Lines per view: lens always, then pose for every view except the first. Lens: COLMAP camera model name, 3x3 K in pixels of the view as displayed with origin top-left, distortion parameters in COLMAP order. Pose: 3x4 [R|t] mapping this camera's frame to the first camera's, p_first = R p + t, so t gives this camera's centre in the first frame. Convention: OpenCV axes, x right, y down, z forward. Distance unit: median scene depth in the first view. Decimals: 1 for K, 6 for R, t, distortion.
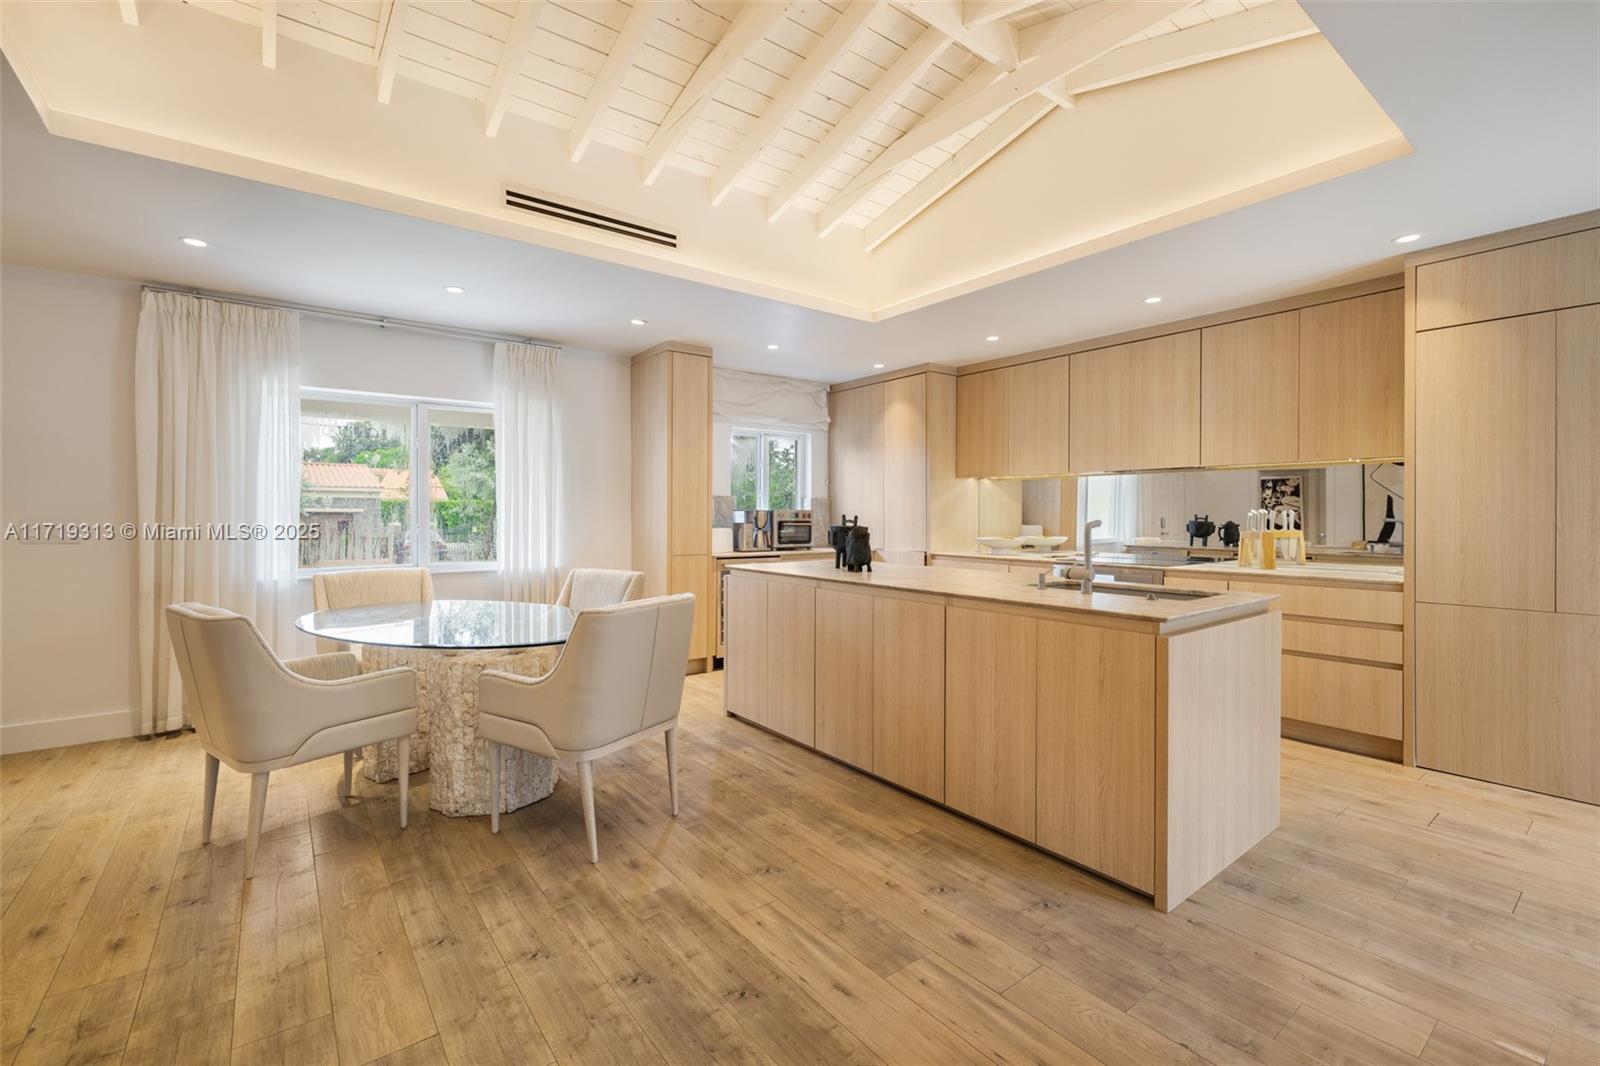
lens RADIAL K [[685.2, 0, 791.9], [0, 685.2, 516.7], [0, 0, 1]] dist [0.000416, -0.000047]
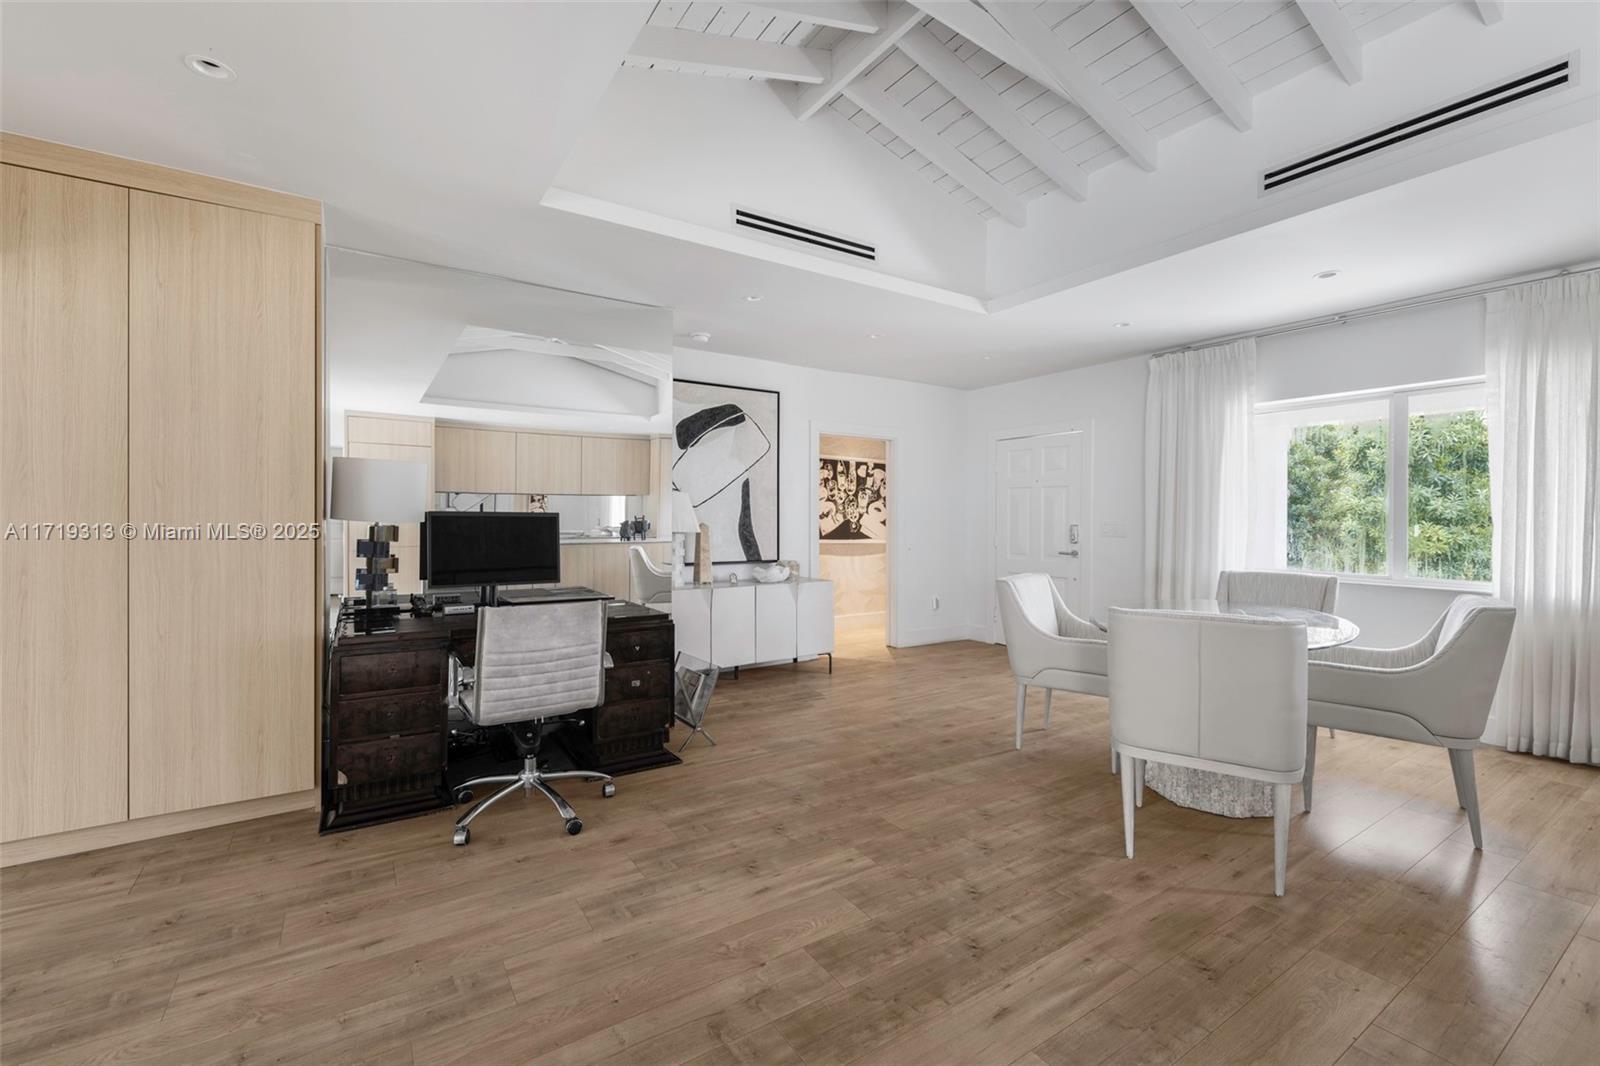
lens RADIAL K [[675.6, 0, 787.4], [0, 675.6, 511.4], [0, 0, 1]] dist [0.003237, 0.000150]
pose [[-0.076857, -0.009546, -0.996996, 0.728020], [-0.007655, 0.999930, -0.008984, 0.001273], [0.997013, 0.006941, -0.076925, 0.537884]]
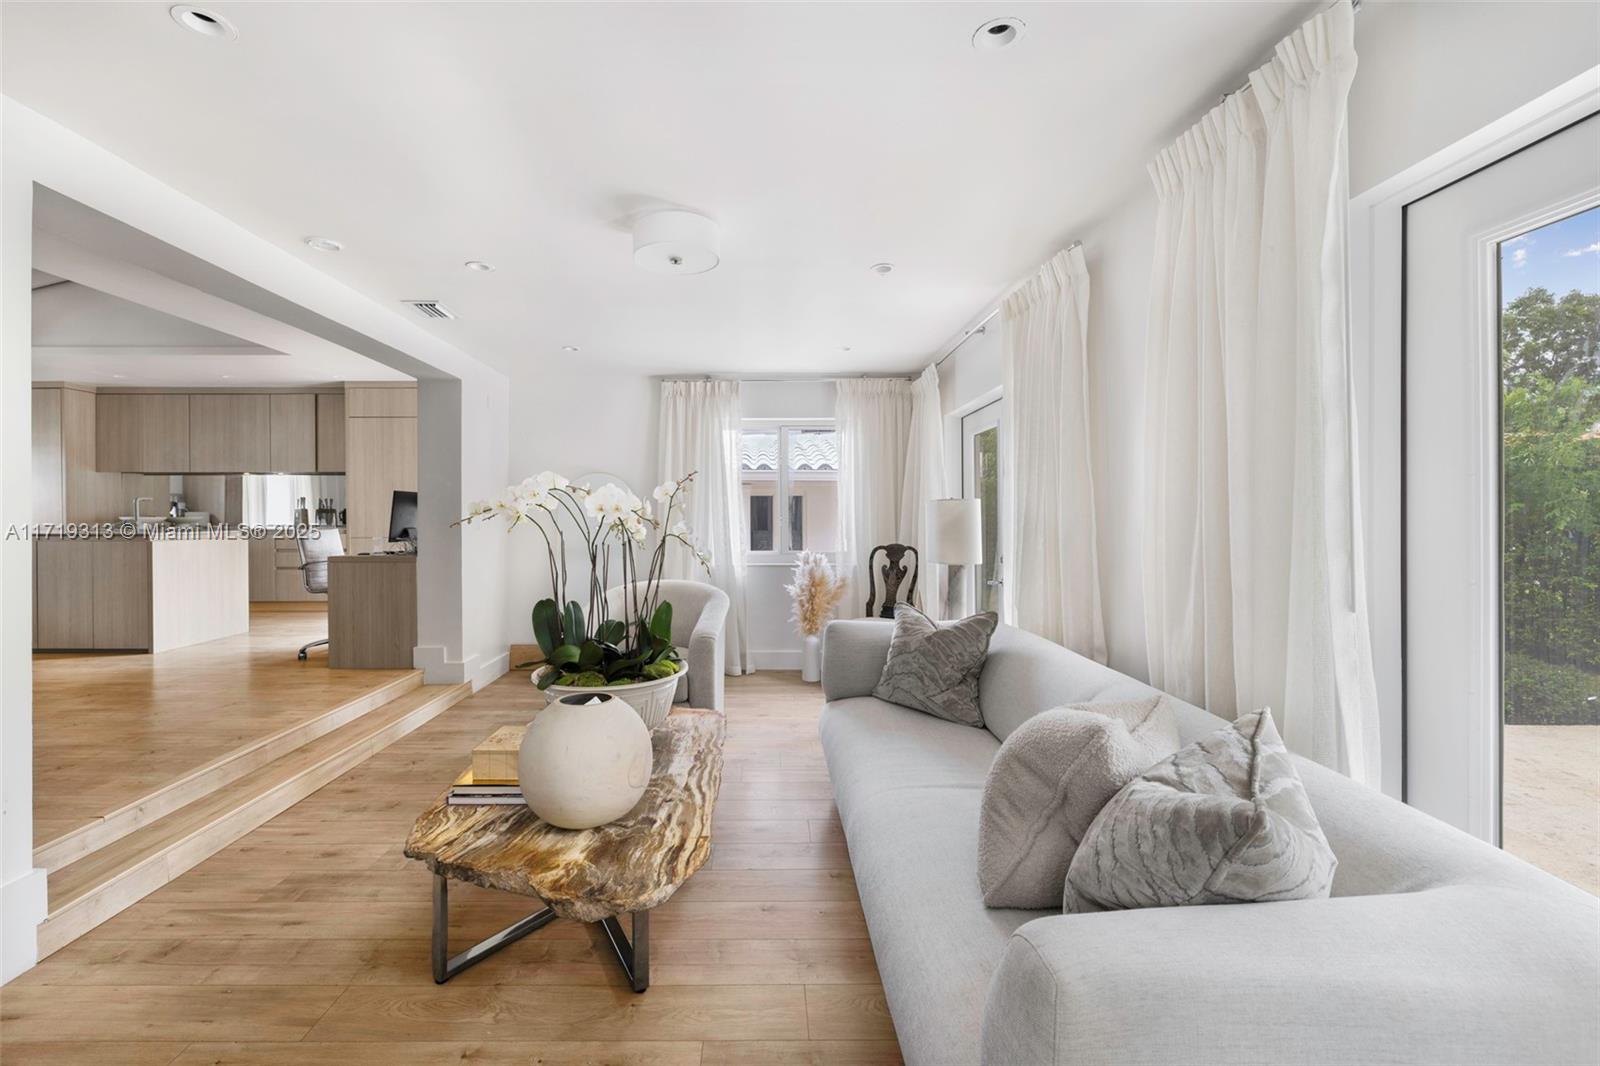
lens RADIAL K [[686.9, 0, 764.9], [0, 686.9, 518.9], [0, 0, 1]] dist [0.000066, 0.000204]
pose [[0.603643, -0.004379, 0.797243, -0.075645], [0.004485, 0.999988, 0.002097, 0.083649], [-0.797242, 0.002310, 0.603655, -1.865671]]
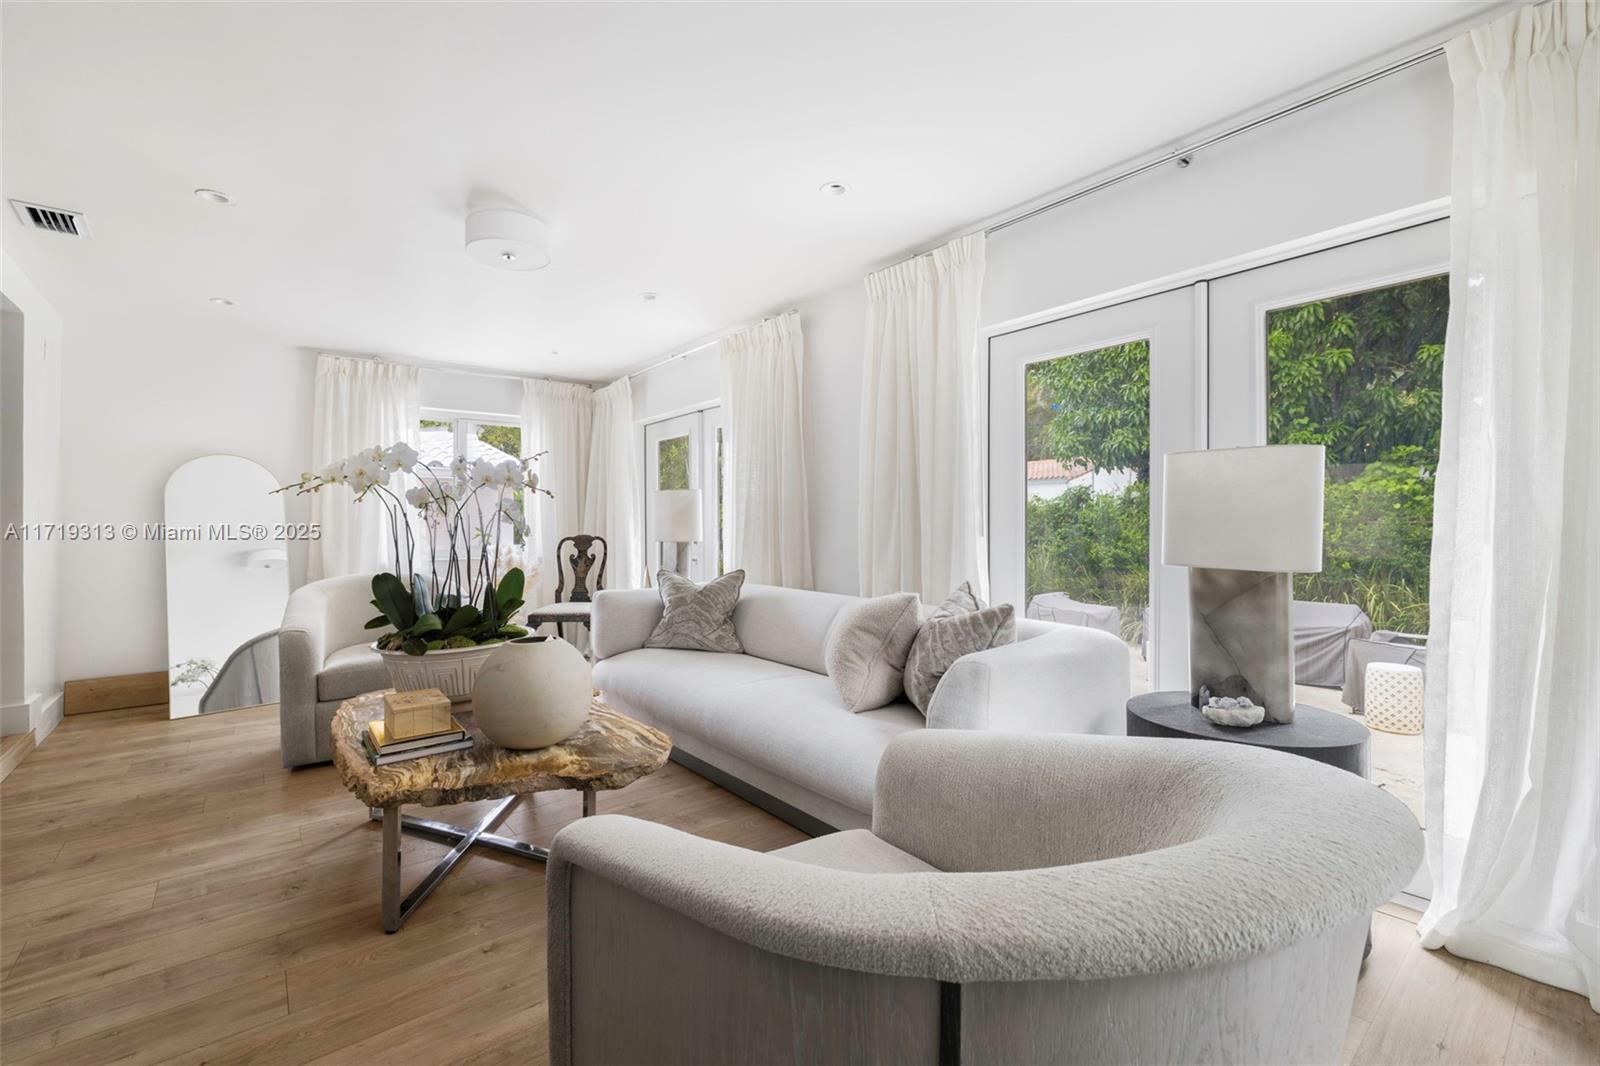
lens RADIAL K [[673.2, 0, 790.1], [0, 673.2, 531.8], [0, 0, 1]] dist [-0.000108, 0.000379]
pose [[-0.023267, -0.011059, 0.999668, -0.438672], [0.013529, 0.999844, 0.011376, 0.138410], [-0.999638, 0.013790, -0.023114, -1.569771]]
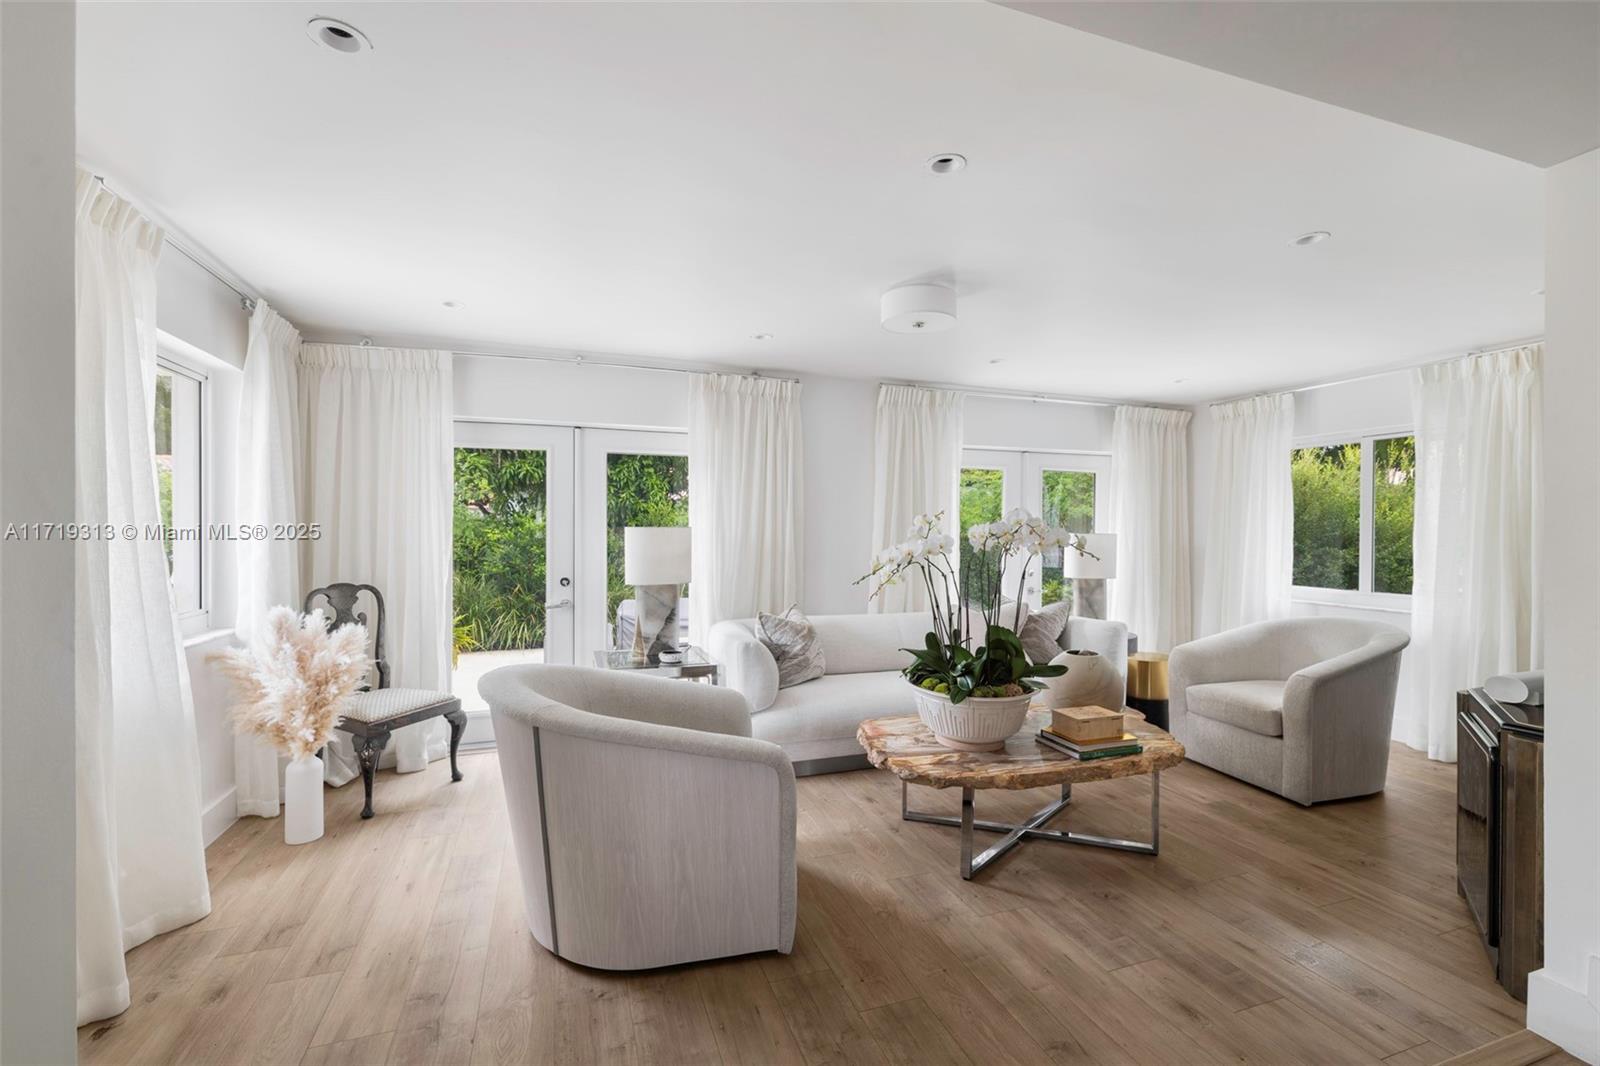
lens RADIAL K [[669.2, 0, 789.0], [0, 669.2, 545.4], [0, 0, 1]] dist [0.000549, 0.000150]
pose [[-0.949762, -0.012556, 0.312720, 0.525350], [-0.004631, 0.999649, 0.026072, 0.049385], [-0.312938, 0.023314, -0.949487, 0.052807]]
